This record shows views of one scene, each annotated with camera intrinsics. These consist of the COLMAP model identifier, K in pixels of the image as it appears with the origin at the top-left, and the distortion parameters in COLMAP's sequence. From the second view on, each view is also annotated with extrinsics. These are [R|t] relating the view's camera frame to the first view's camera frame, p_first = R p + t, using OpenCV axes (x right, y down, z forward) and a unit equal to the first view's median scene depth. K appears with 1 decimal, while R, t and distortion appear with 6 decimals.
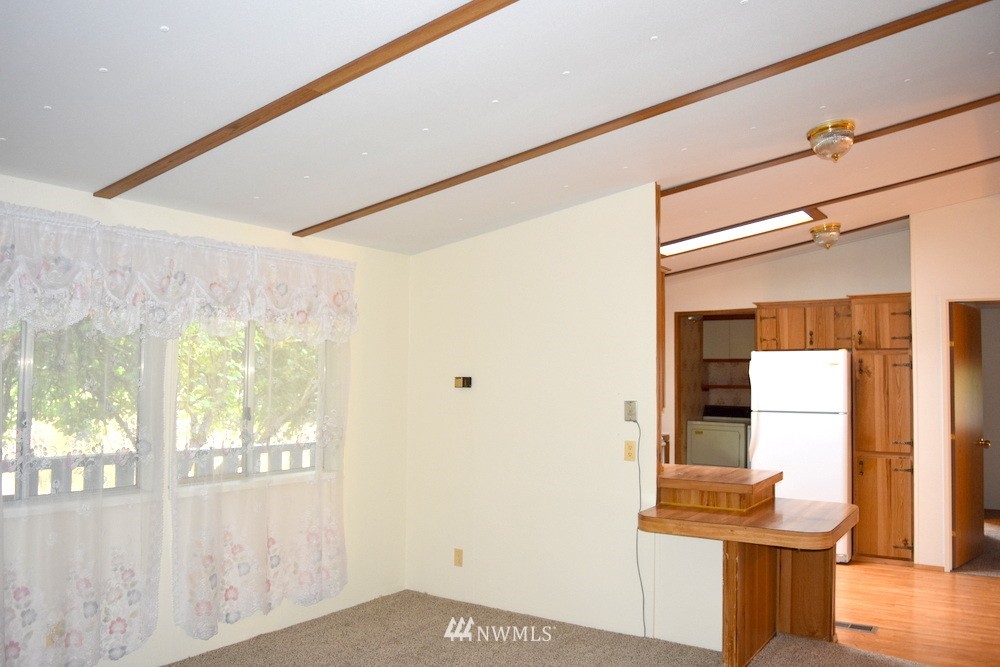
lens RADIAL K [[785.0, 0, 493.5], [0, 785.0, 335.4], [0, 0, 1]] dist [-0.083513, 0.020470]
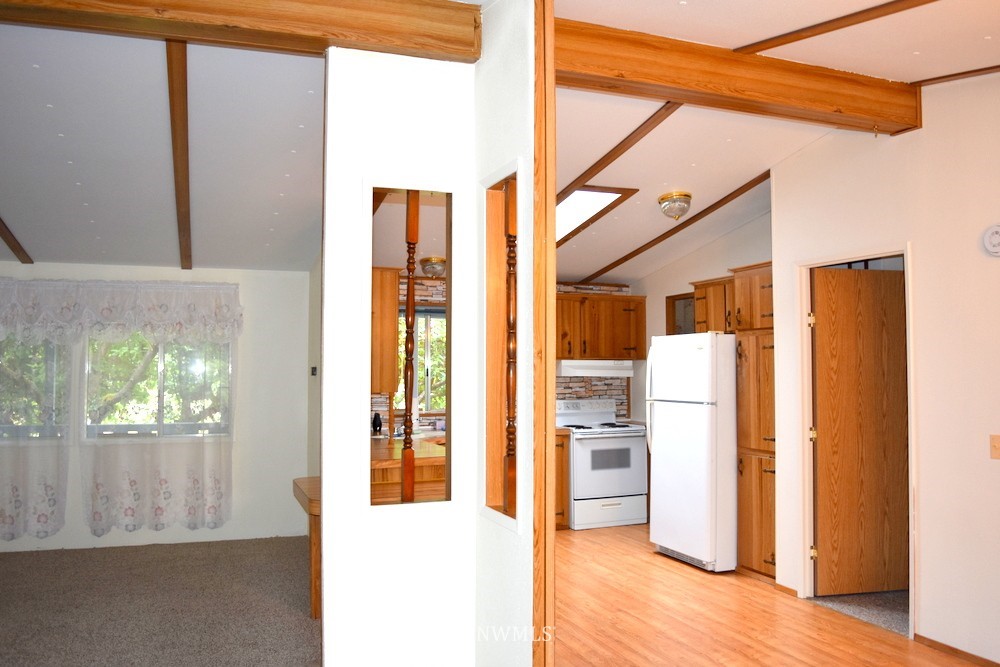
lens RADIAL K [[785.0, 0, 490.1], [0, 785.0, 333.3], [0, 0, 1]] dist [-0.083513, 0.020470]
pose [[0.817460, -0.037085, -0.574790, 0.763928], [0.040409, 0.999159, -0.006996, 0.016595], [0.574566, -0.017508, 0.818271, 0.123225]]
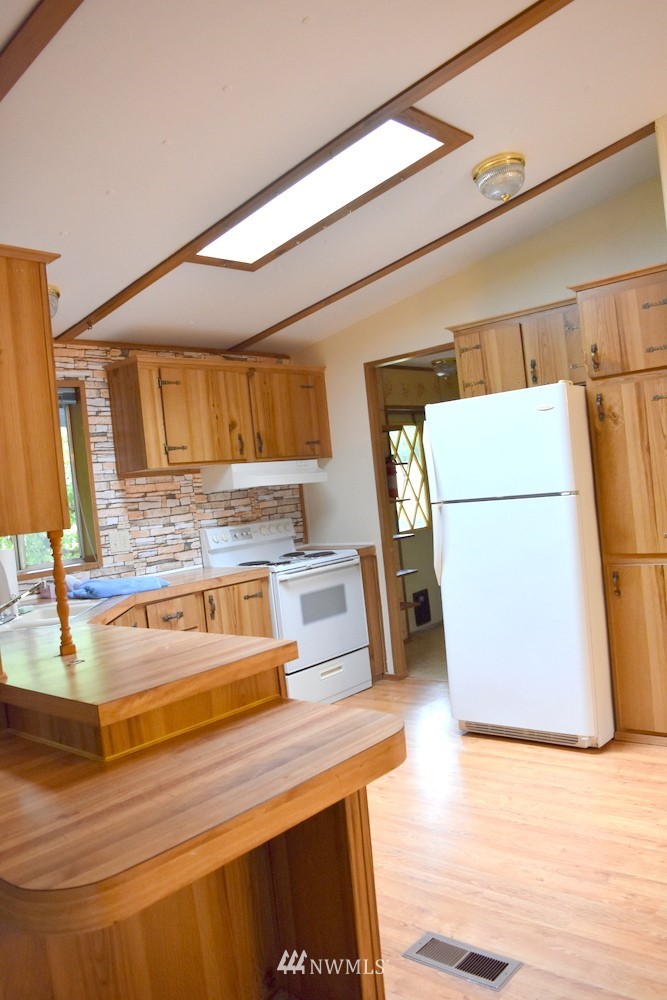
lens RADIAL K [[785.0, 0, 333.6], [0, 785.0, 501.3], [0, 0, 1]] dist [-0.083513, 0.020470]
pose [[0.986482, -0.105106, -0.125719, 0.352475], [0.114866, 0.990691, 0.073062, 0.044976], [0.116870, -0.086515, 0.989372, 0.410652]]
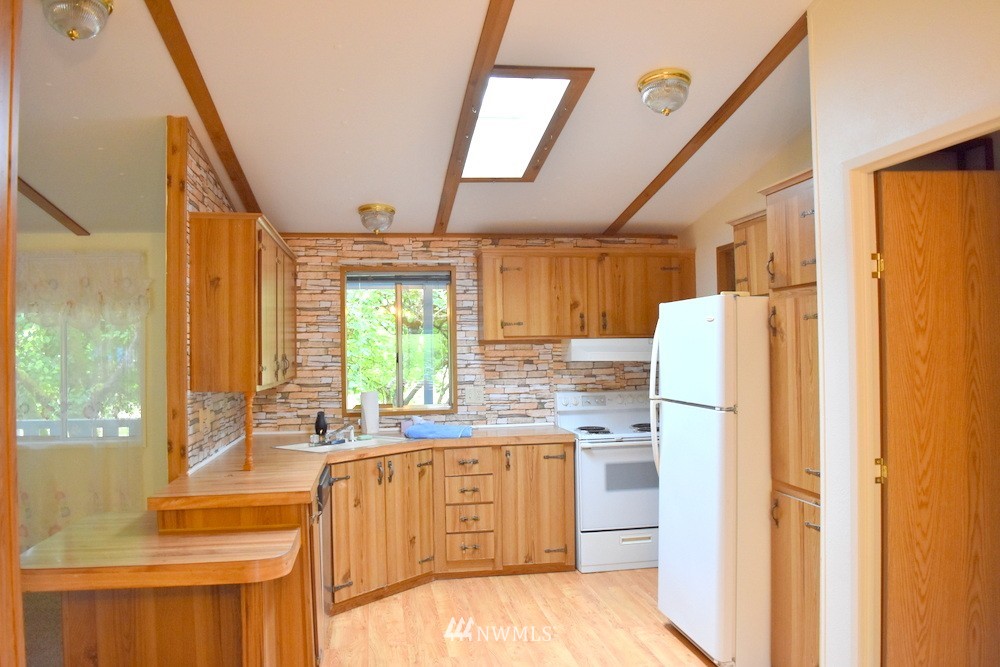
lens RADIAL K [[785.0, 0, 493.2], [0, 785.0, 336.9], [0, 0, 1]] dist [-0.083513, 0.020470]
pose [[0.682456, -0.028594, -0.730367, 0.746421], [0.060795, 0.997993, 0.017735, 0.029995], [0.728394, -0.056506, 0.682824, 0.503461]]
